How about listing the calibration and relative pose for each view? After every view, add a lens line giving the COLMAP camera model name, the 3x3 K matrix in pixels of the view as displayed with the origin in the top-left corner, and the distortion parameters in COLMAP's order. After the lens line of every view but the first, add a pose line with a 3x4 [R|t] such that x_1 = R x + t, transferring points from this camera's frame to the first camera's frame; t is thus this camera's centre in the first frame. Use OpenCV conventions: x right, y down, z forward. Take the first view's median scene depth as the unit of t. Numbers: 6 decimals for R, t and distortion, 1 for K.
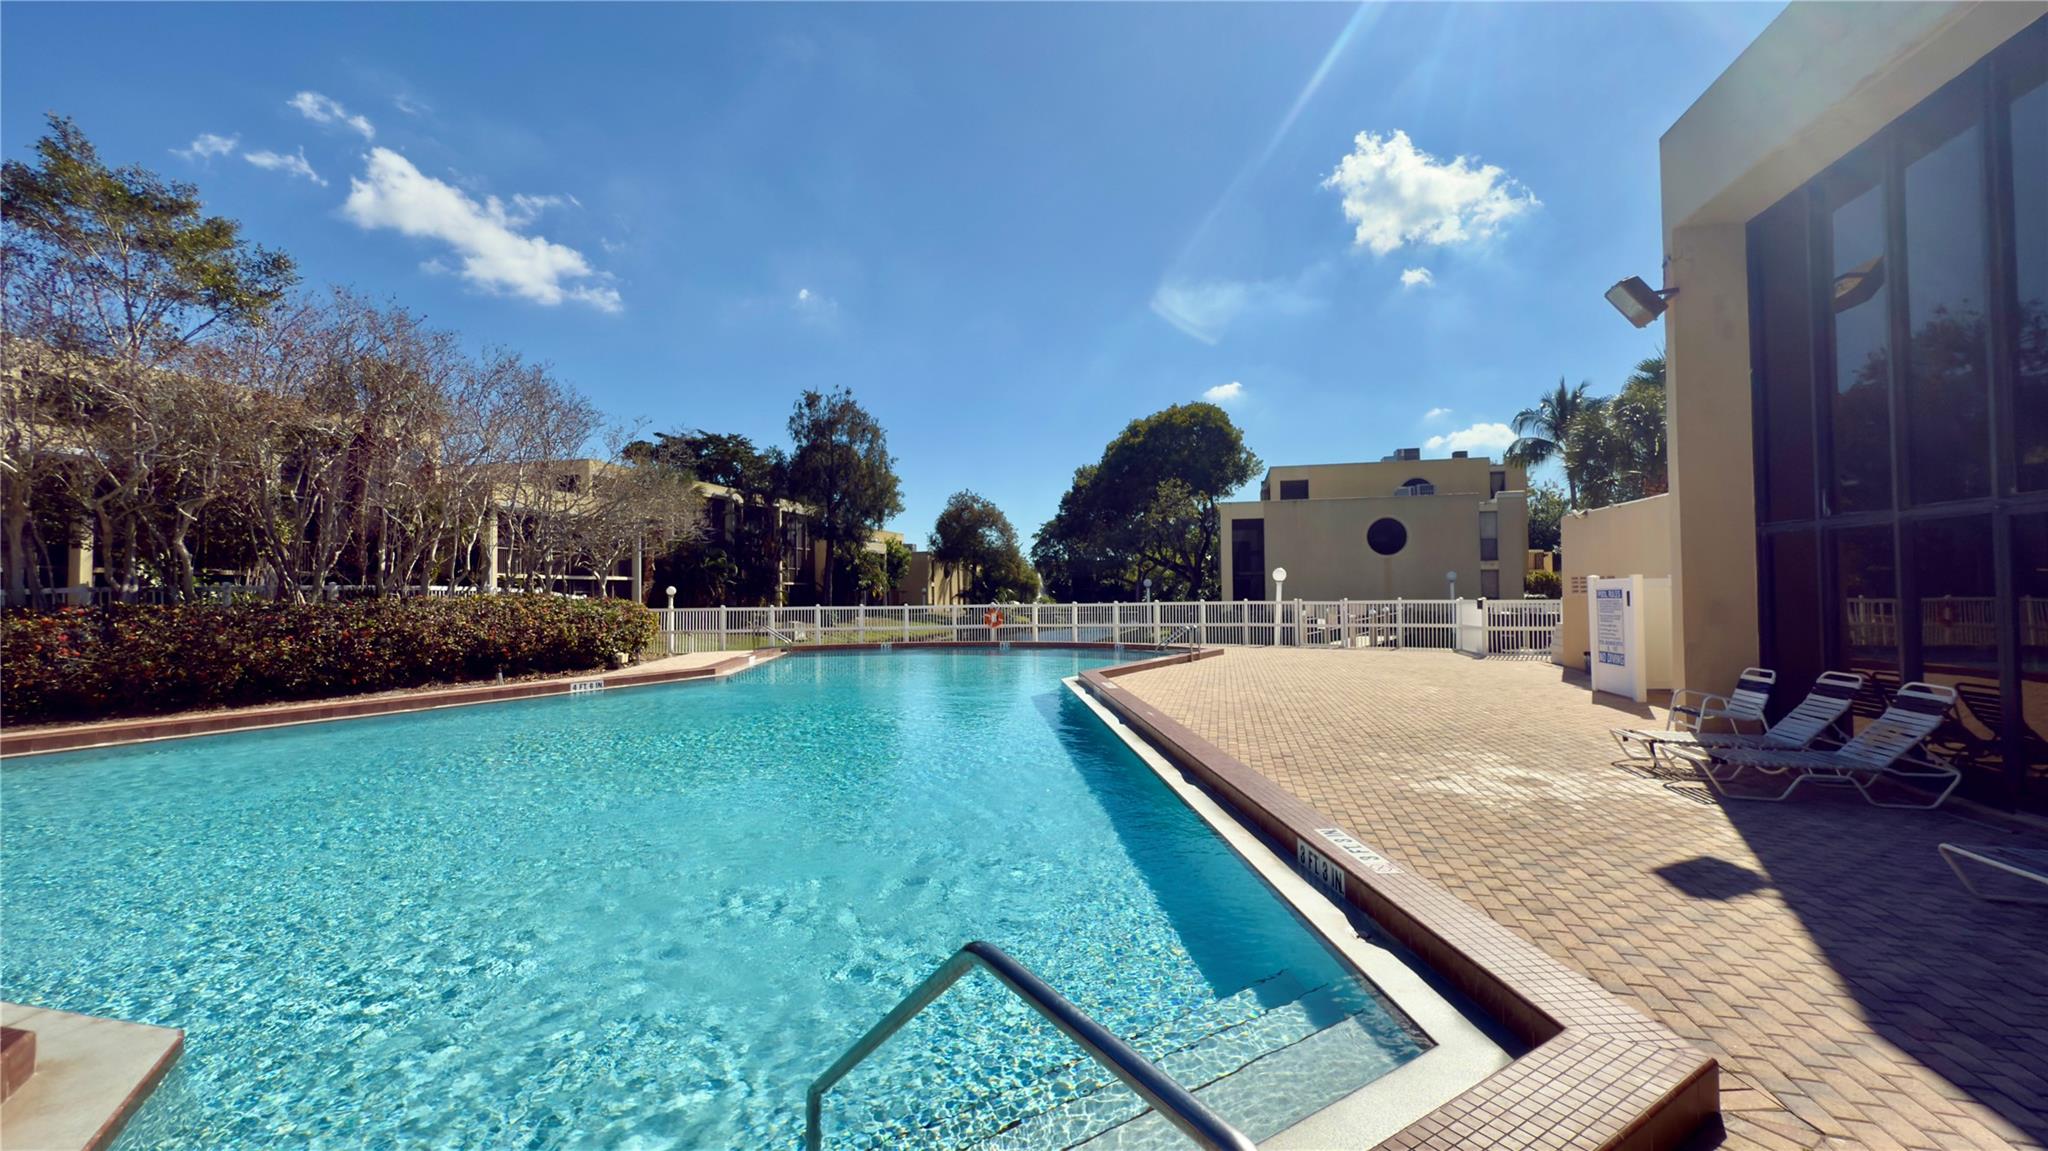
lens RADIAL K [[817.2, 0, 1025.5], [0, 817.2, 574.4], [0, 0, 1]] dist [-0.000229, 0.000121]
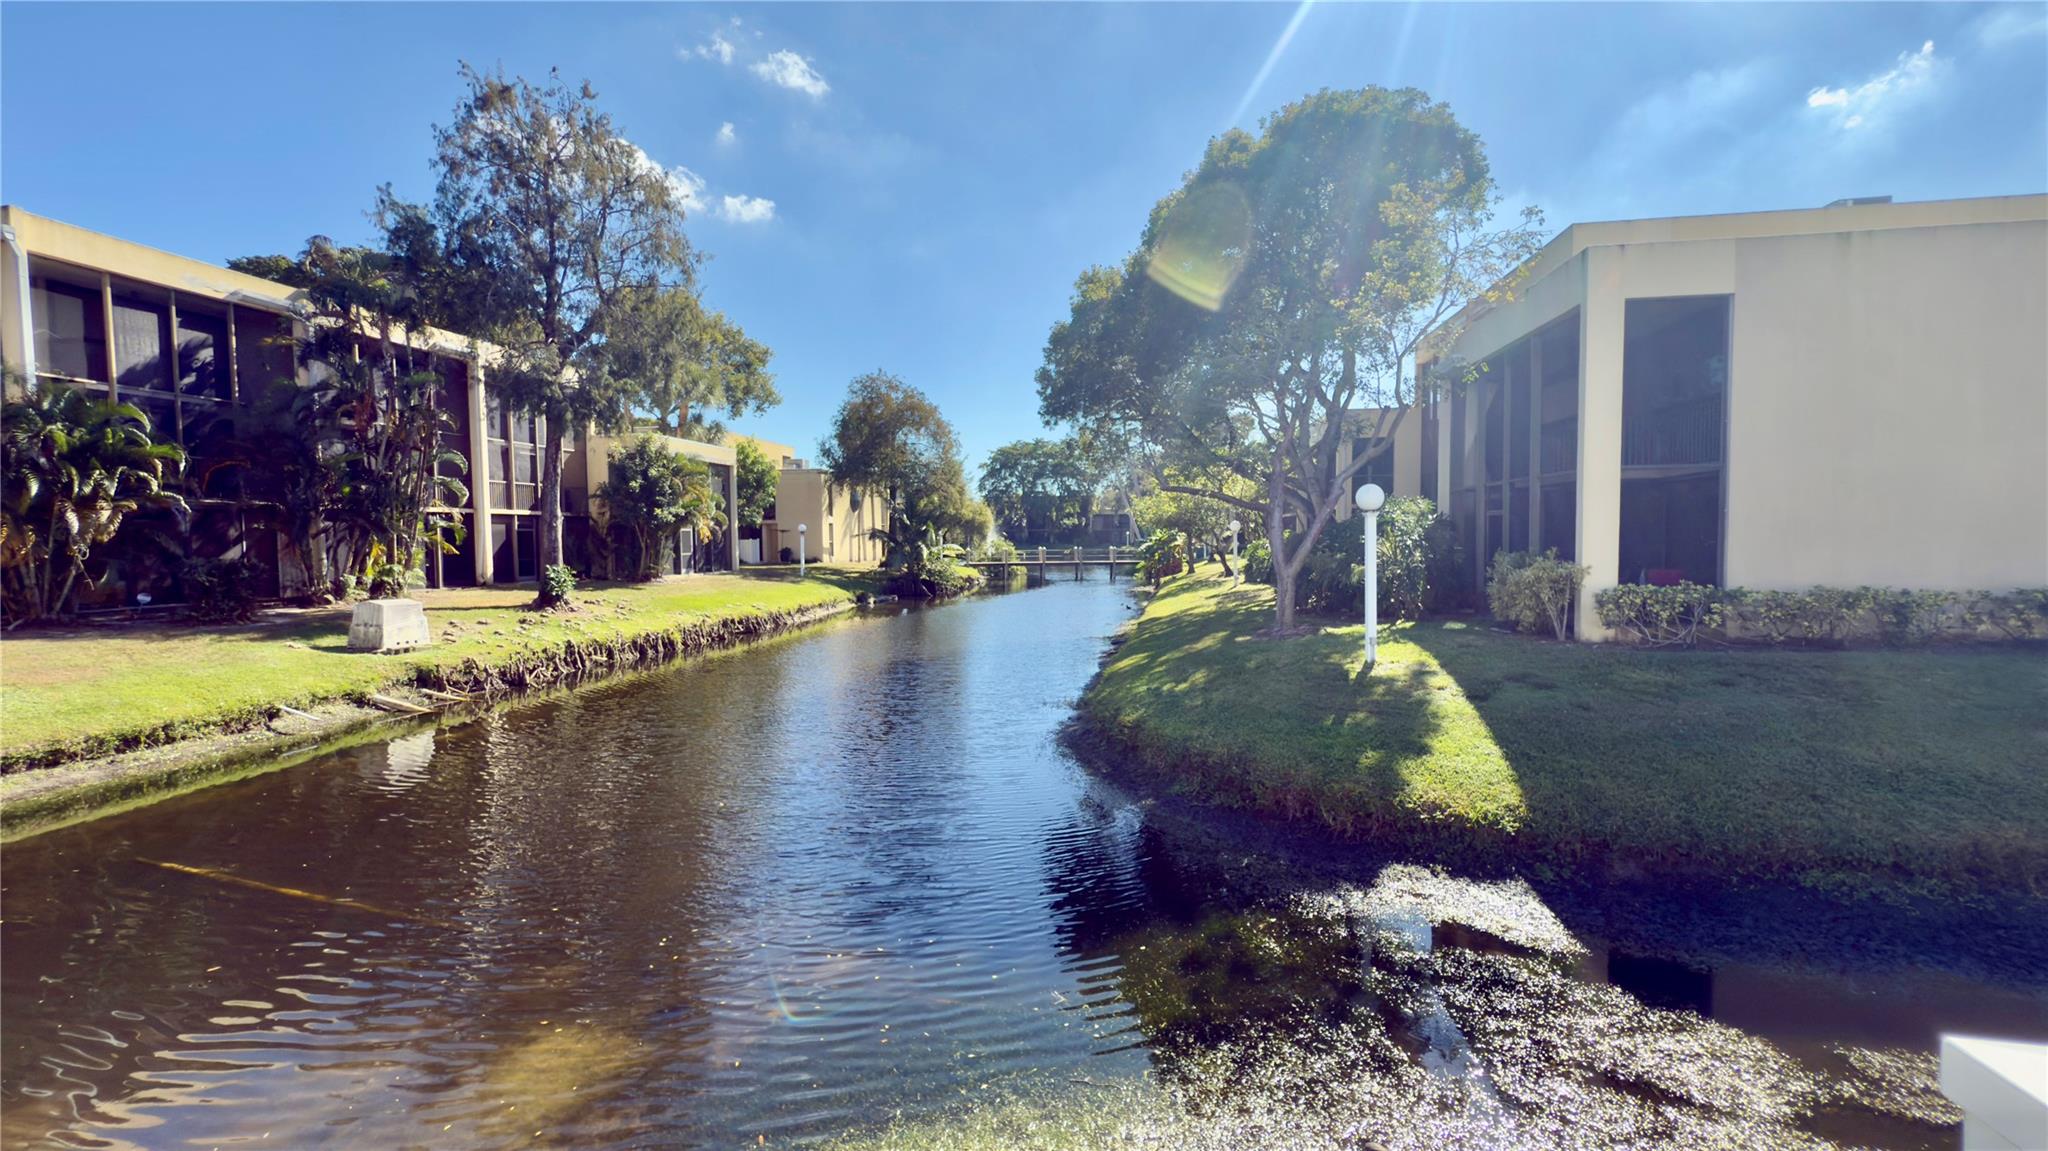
lens RADIAL K [[817.2, 0, 1025.5], [0, 817.2, 574.4], [0, 0, 1]] dist [-0.000229, 0.000121]
pose [[0.997804, 0.001832, 0.066211, -0.000241], [-0.006499, 0.997501, 0.070349, 0.009721], [-0.065916, -0.070624, 0.995323, 0.357249]]
